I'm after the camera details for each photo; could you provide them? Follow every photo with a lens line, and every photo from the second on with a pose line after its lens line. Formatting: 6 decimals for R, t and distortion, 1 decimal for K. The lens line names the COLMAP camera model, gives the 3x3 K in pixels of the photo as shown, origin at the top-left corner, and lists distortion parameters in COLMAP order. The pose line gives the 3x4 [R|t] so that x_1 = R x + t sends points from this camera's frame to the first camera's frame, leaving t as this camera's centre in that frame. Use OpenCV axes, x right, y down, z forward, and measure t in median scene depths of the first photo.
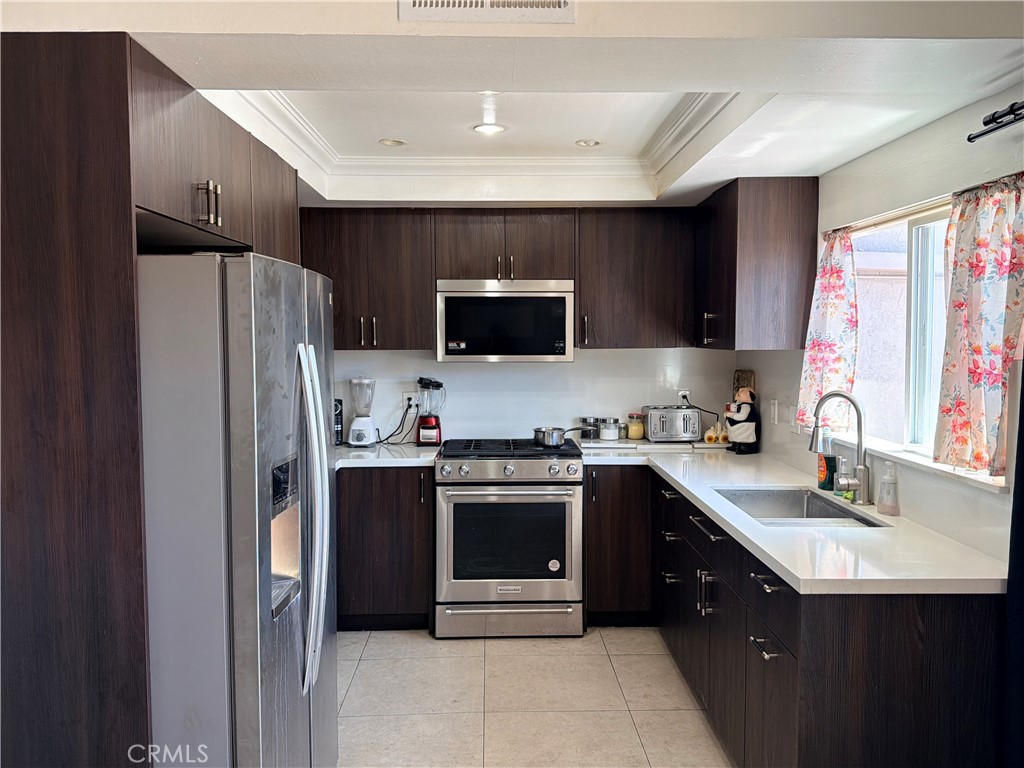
lens RADIAL K [[861.8, 0, 512.6], [0, 861.8, 383.4], [0, 0, 1]] dist [0.039503, -0.015695]
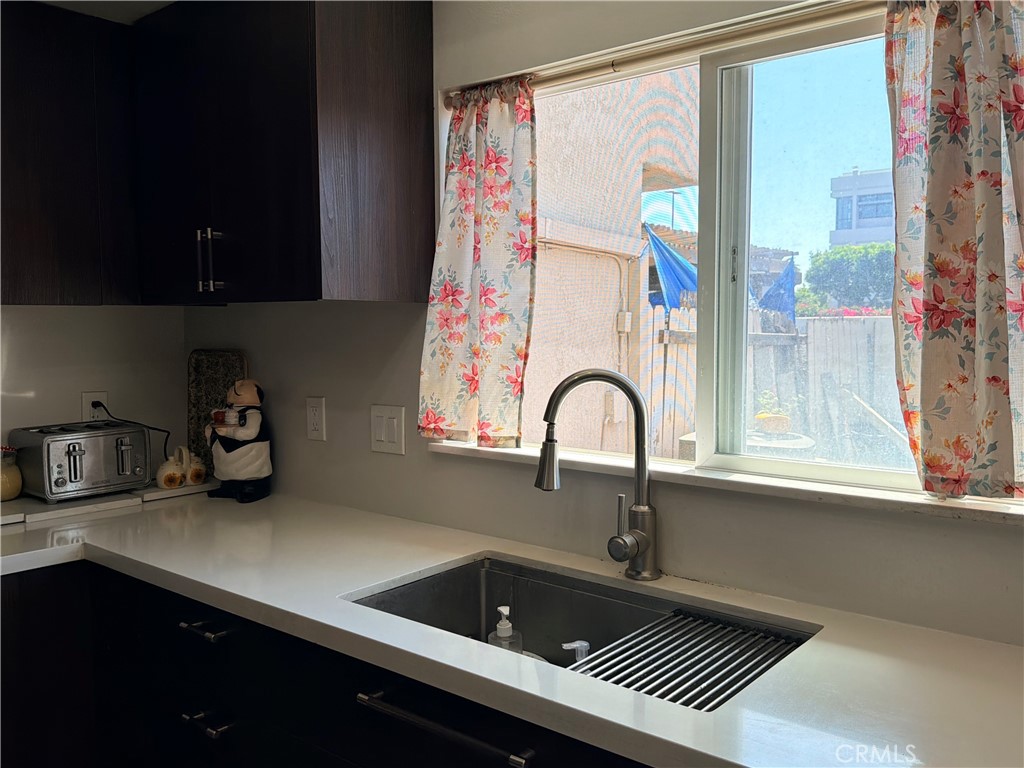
lens RADIAL K [[861.8, 0, 511.9], [0, 861.8, 390.0], [0, 0, 1]] dist [0.039503, -0.015695]
pose [[0.645627, -0.057793, 0.761463, -0.046962], [0.046780, 0.998253, 0.036101, -0.000256], [-0.762219, 0.012313, 0.647202, 0.611656]]
